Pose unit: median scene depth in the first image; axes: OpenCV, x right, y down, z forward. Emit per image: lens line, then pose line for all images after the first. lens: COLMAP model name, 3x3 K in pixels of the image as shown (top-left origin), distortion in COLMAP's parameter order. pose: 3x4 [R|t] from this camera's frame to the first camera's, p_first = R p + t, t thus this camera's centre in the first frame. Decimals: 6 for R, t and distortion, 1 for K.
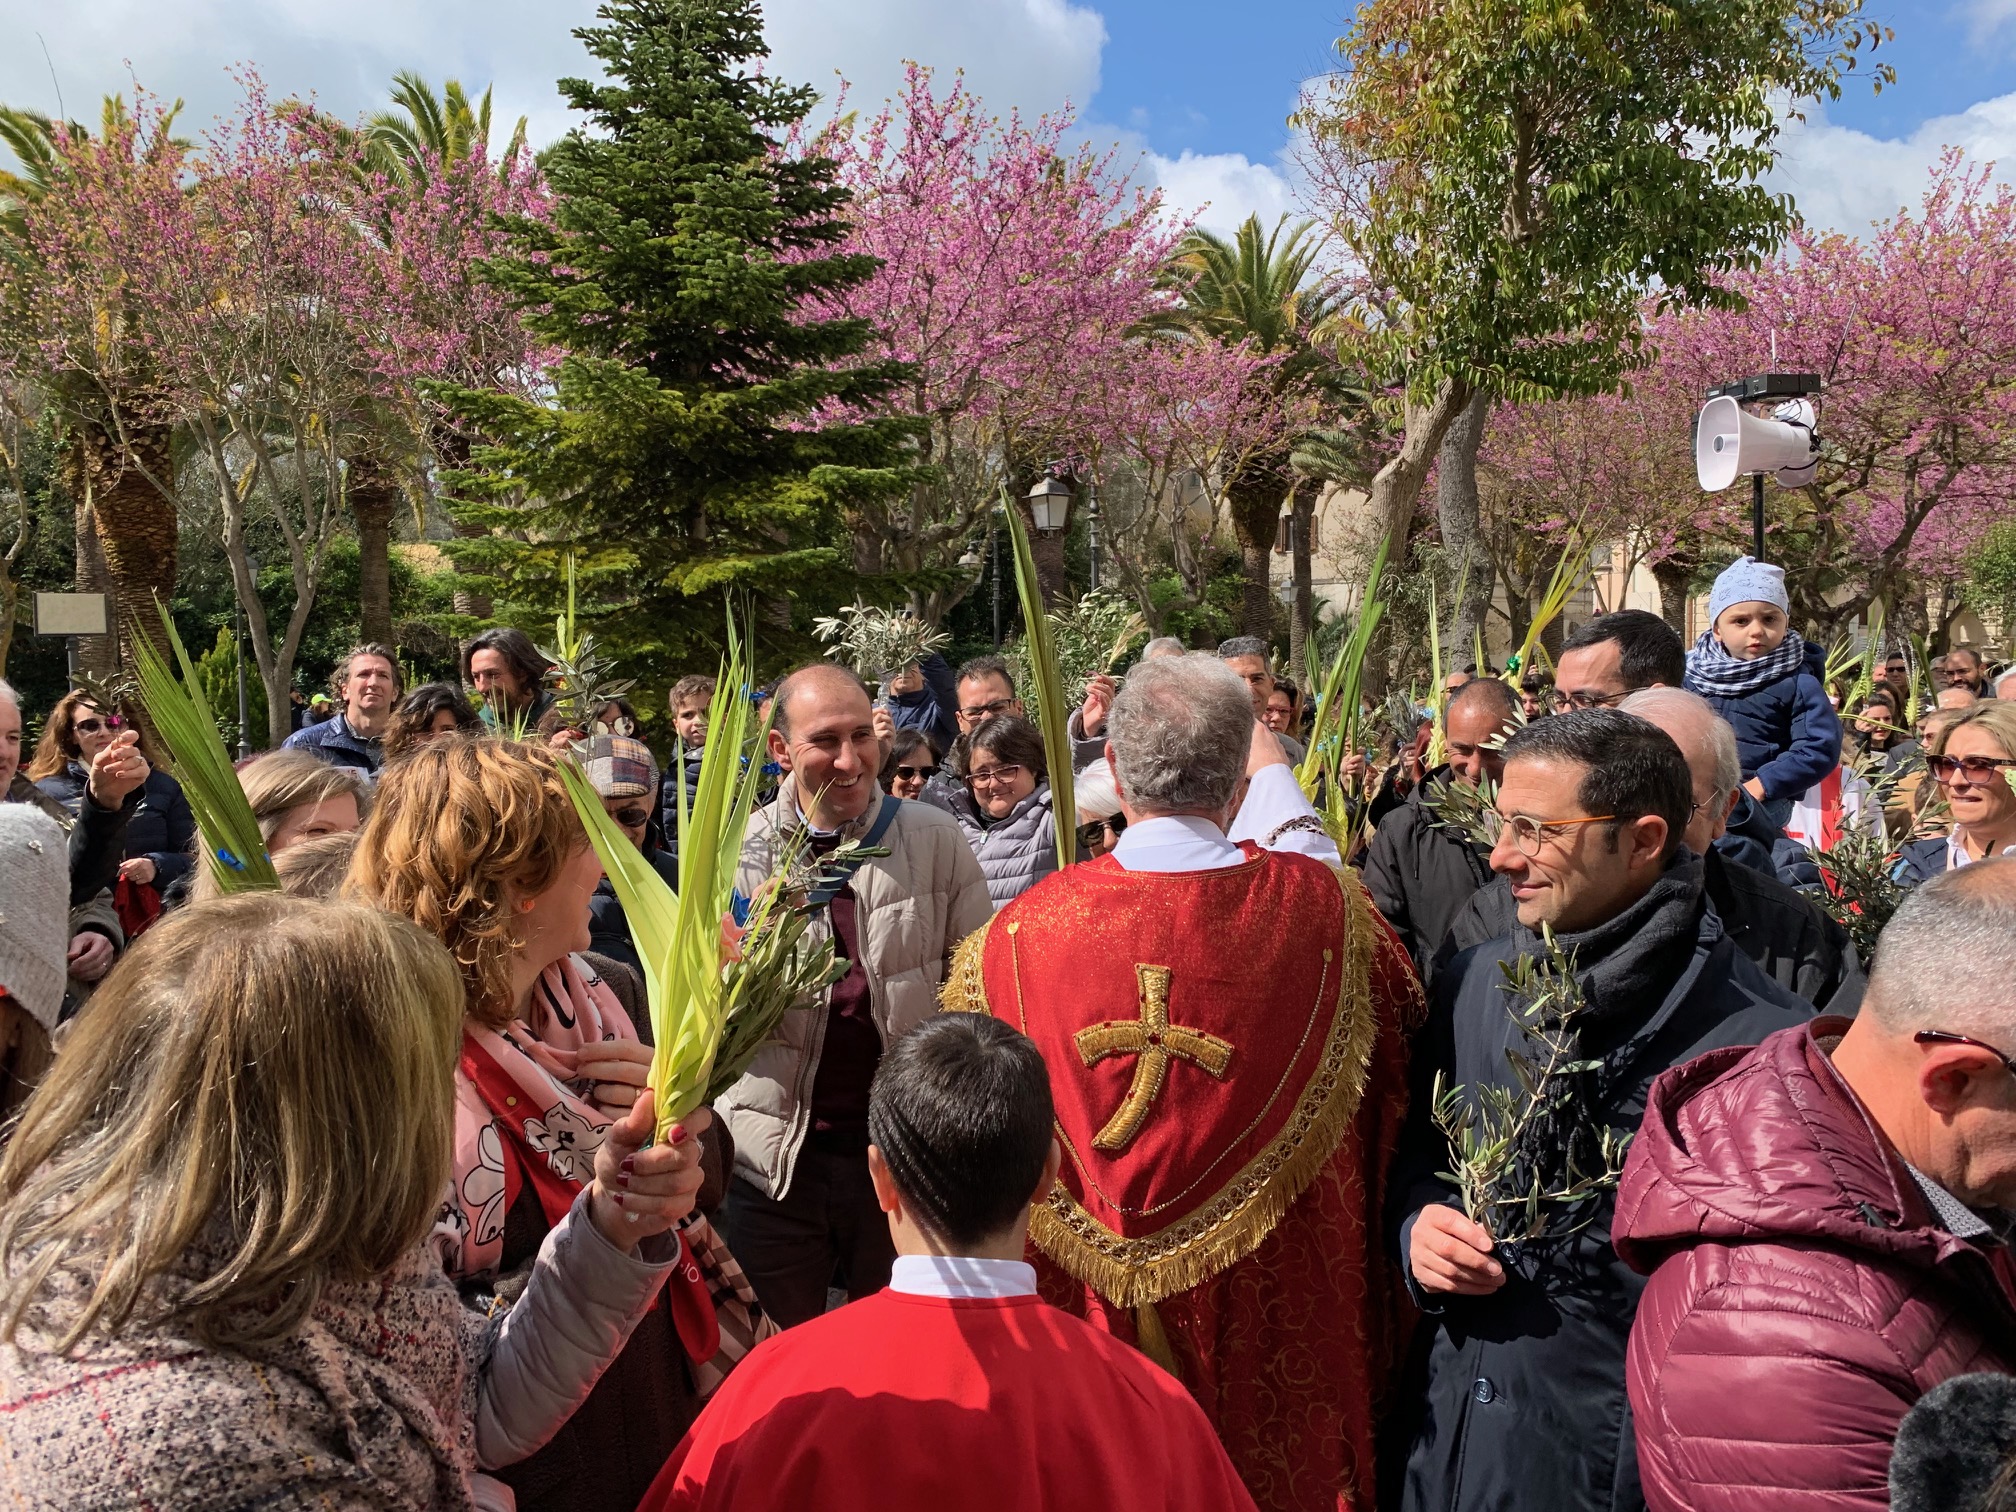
lens RADIAL K [[1565.5, 0, 1003.3], [0, 1565.5, 770.3], [0, 0, 1]] dist [0.042446, -0.041705]
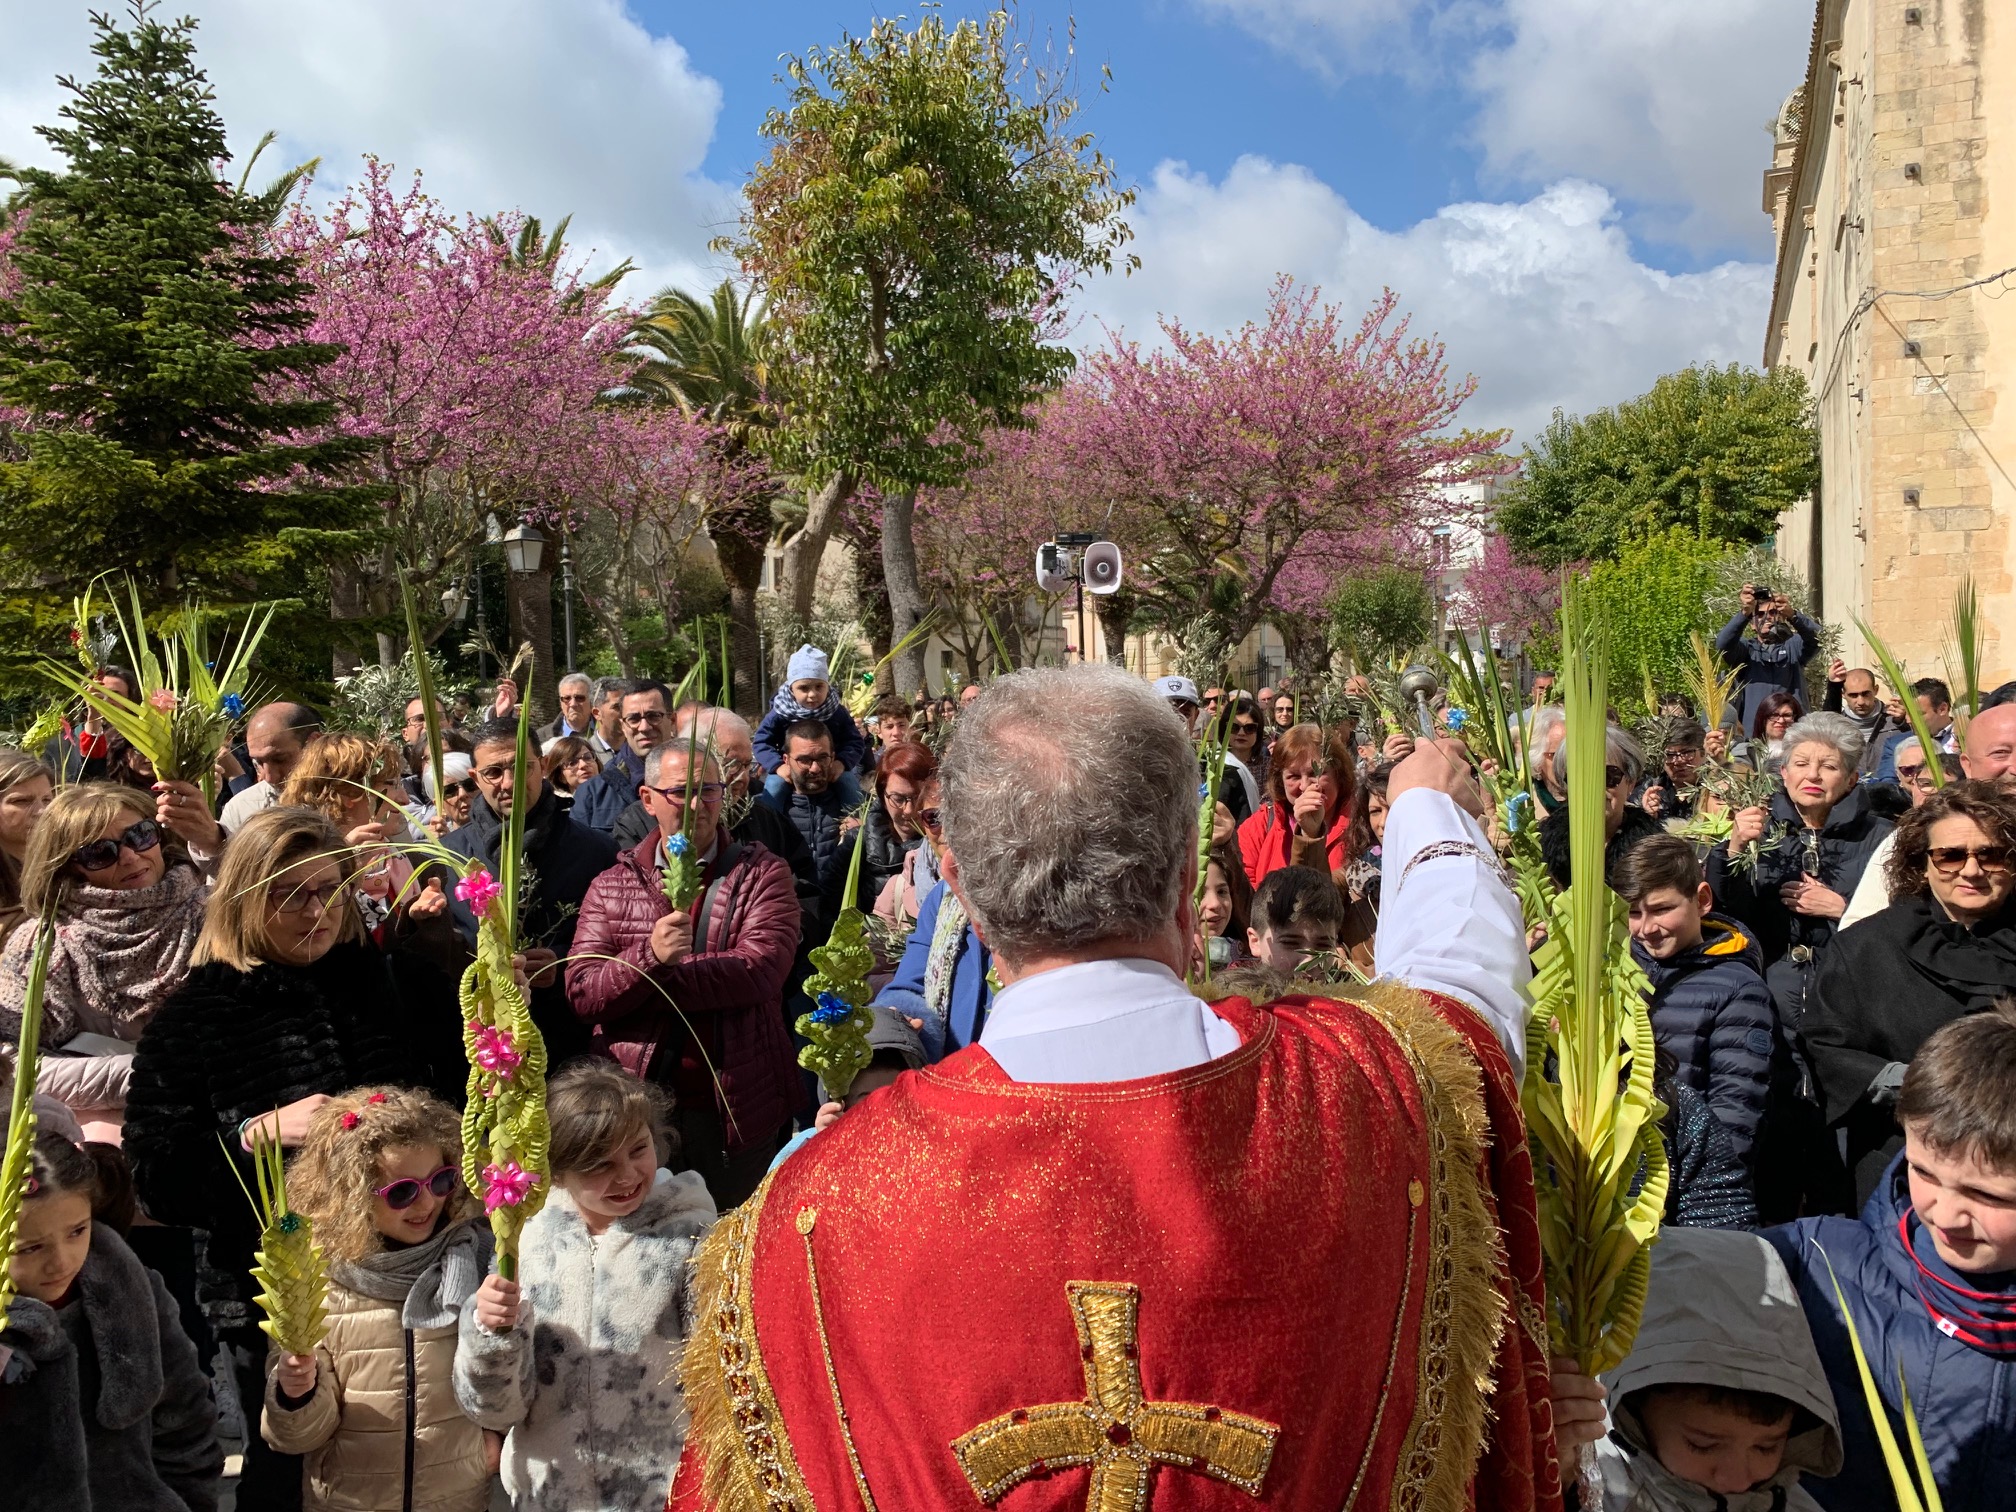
lens RADIAL K [[1565.5, 0, 996.8], [0, 1565.5, 764.0], [0, 0, 1]] dist [0.042446, -0.041705]
pose [[0.954625, -0.022796, 0.296935, 0.027538], [0.030387, 0.999318, -0.020973, 0.017045], [-0.296255, 0.029045, 0.954667, -0.221651]]
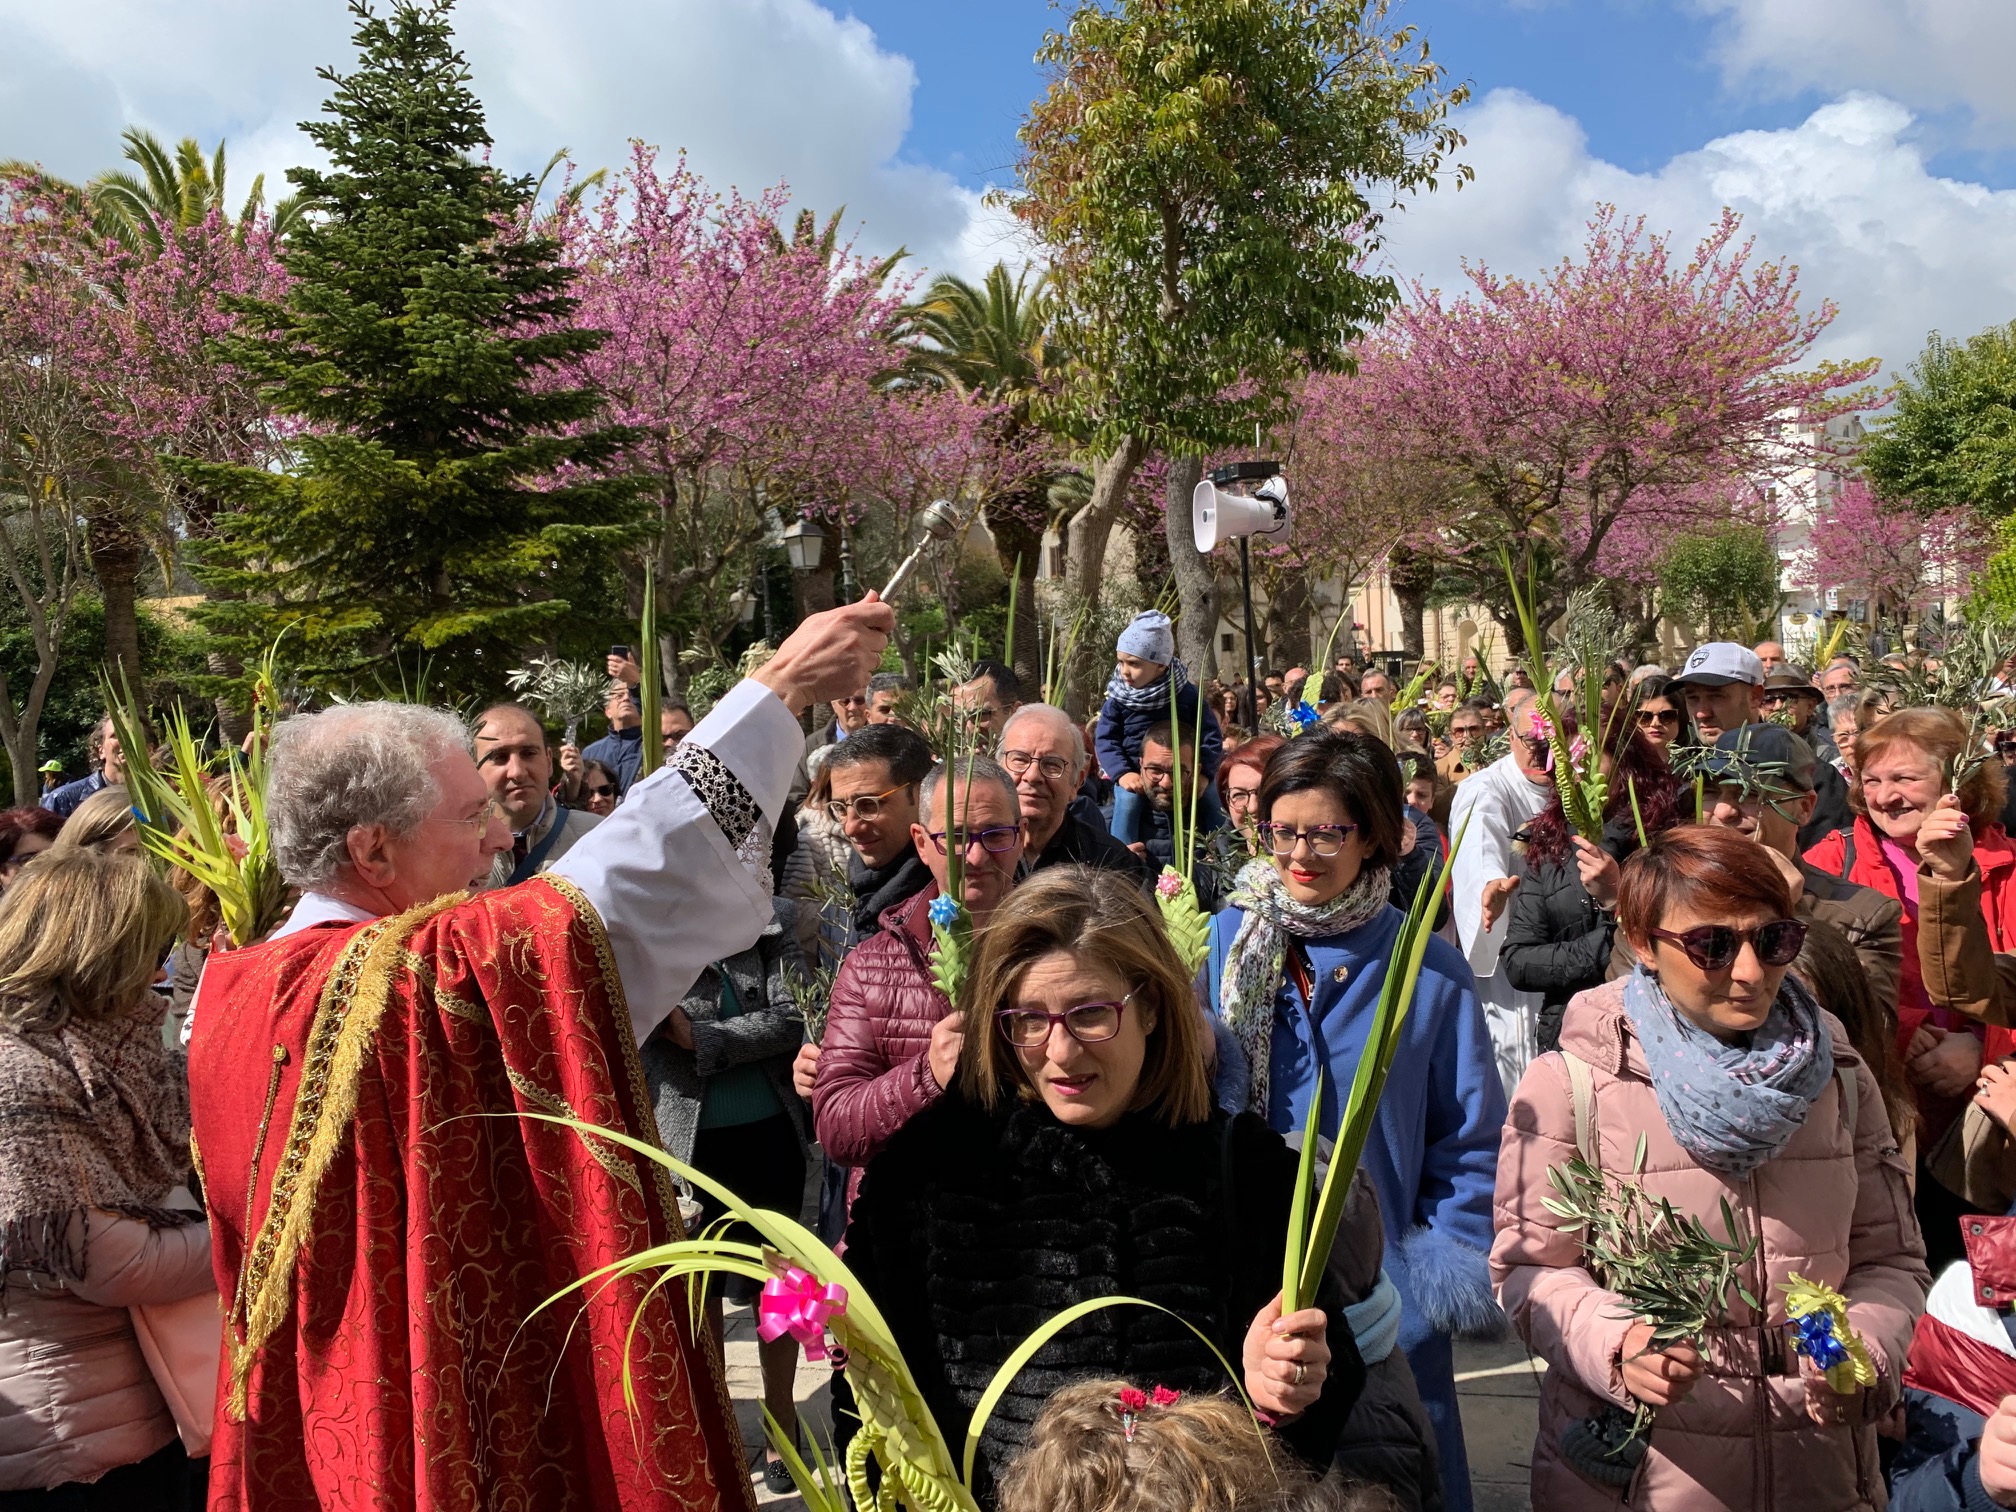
lens RADIAL K [[1565.5, 0, 999.1], [0, 1565.5, 772.9], [0, 0, 1]] dist [0.042446, -0.041705]
pose [[0.991162, -0.046582, 0.124209, 0.040261], [0.048667, 0.998720, -0.013798, 0.006760], [-0.123407, 0.019720, 0.992160, -0.102231]]
